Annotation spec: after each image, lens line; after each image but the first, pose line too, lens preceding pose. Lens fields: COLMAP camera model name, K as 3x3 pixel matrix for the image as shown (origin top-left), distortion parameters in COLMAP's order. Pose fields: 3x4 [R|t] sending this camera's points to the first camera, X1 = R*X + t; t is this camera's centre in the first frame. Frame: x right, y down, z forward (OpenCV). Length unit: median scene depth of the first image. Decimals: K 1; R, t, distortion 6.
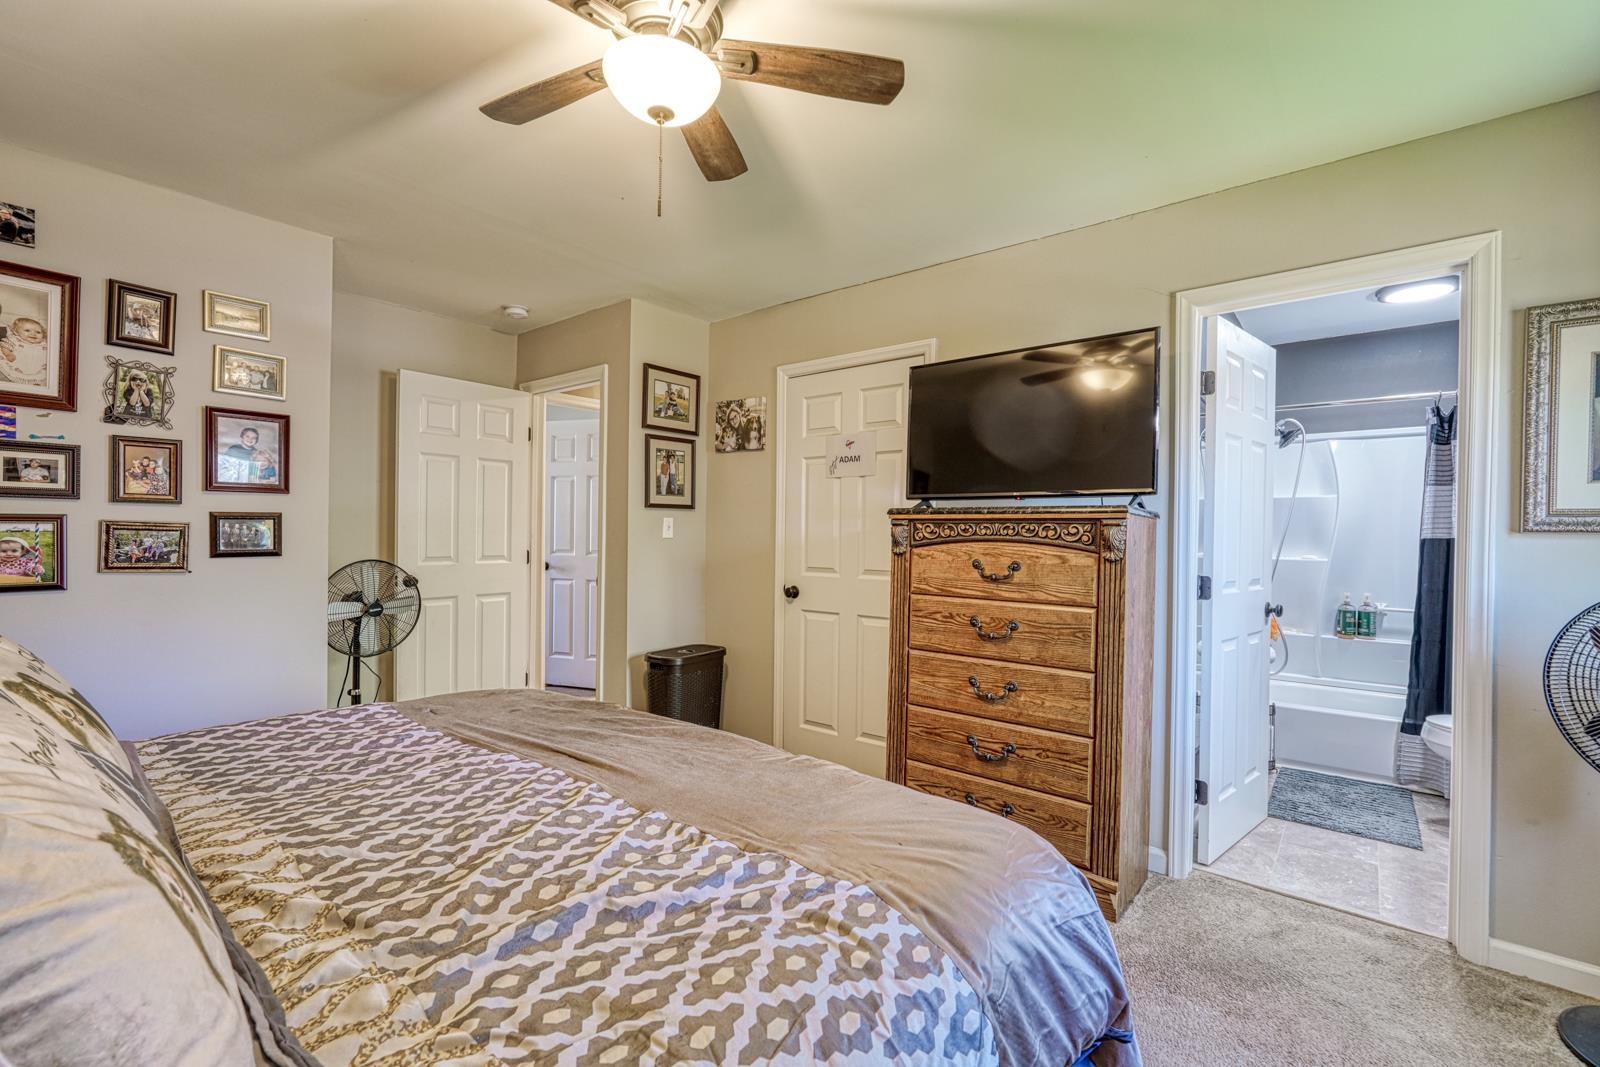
lens RADIAL K [[707.6, 0, 803.1], [0, 707.6, 538.2], [0, 0, 1]] dist [-0.013979, 0.006427]
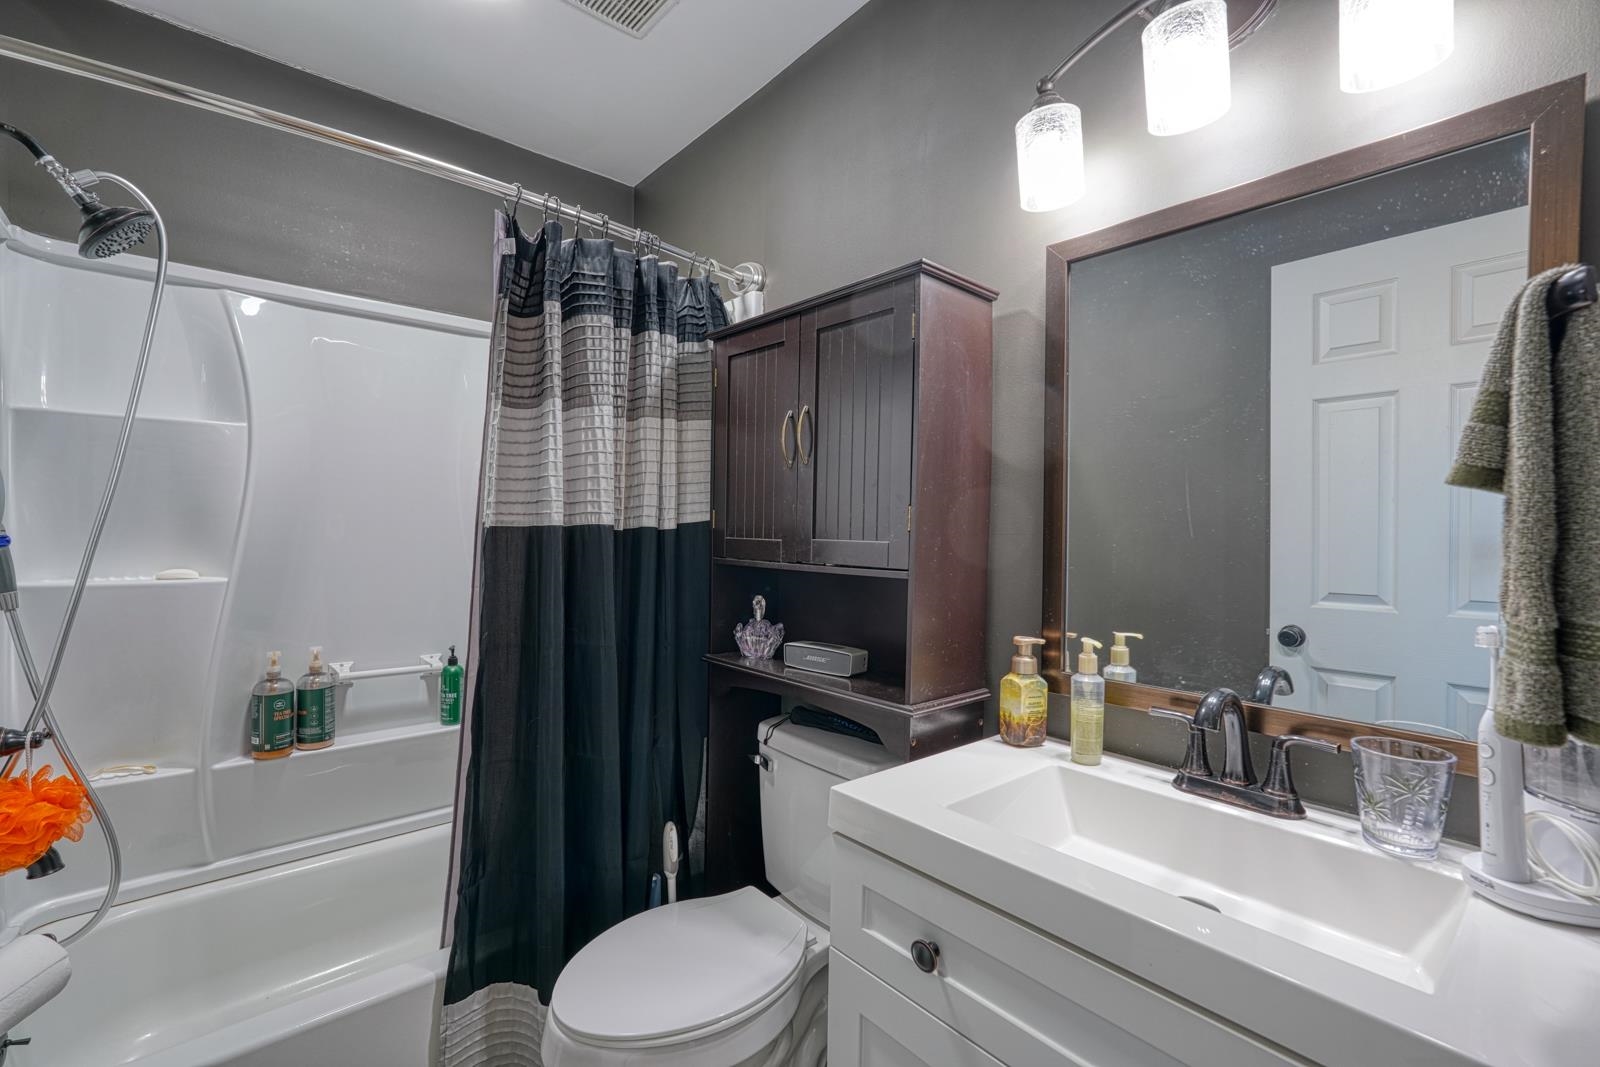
lens RADIAL K [[707.6, 0, 796.8], [0, 707.6, 534.9], [0, 0, 1]] dist [-0.013979, 0.006427]
pose [[0.198757, -0.011282, 0.979984, 0.416754], [0.001460, 0.999936, 0.011216, 0.000726], [-0.980048, -0.000799, 0.198761, 0.602510]]
